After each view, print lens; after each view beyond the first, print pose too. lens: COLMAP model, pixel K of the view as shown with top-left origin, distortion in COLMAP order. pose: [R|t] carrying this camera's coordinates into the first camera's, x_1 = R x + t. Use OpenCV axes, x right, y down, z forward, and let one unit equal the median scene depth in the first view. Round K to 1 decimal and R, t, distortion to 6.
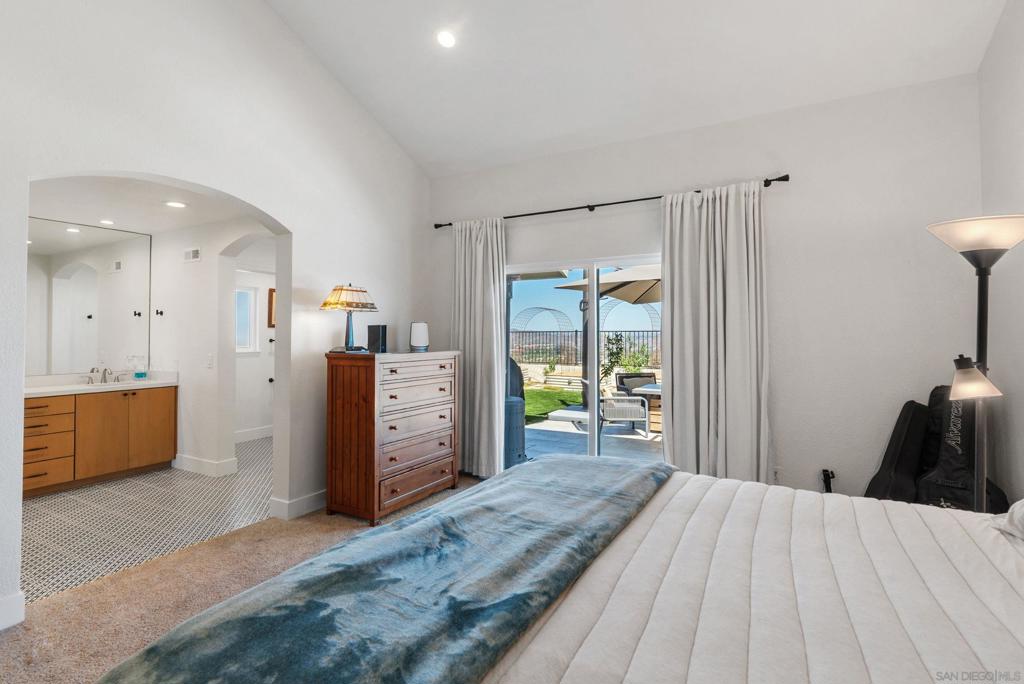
lens RADIAL K [[496.8, 0, 511.4], [0, 496.8, 329.3], [0, 0, 1]] dist [-0.003642, -0.000899]
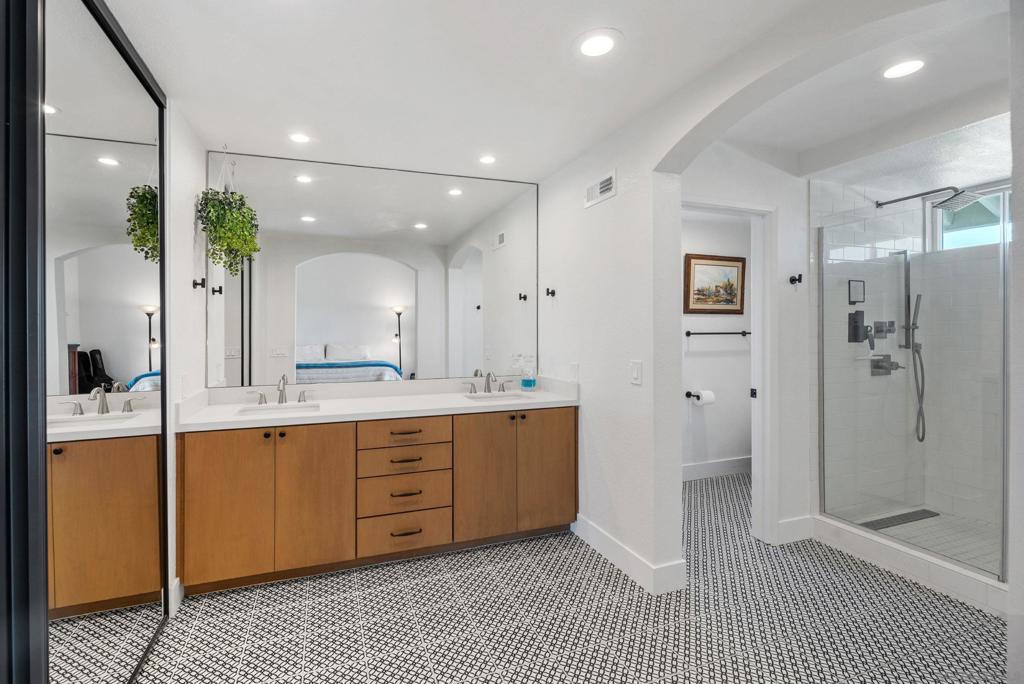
lens RADIAL K [[496.8, 0, 511.4], [0, 496.8, 329.3], [0, 0, 1]] dist [-0.003642, -0.000899]
pose [[0.795540, -0.000633, -0.605901, -0.358736], [0.011091, 0.999847, 0.013518, 0.007152], [0.605800, -0.017474, 0.795425, 0.449545]]
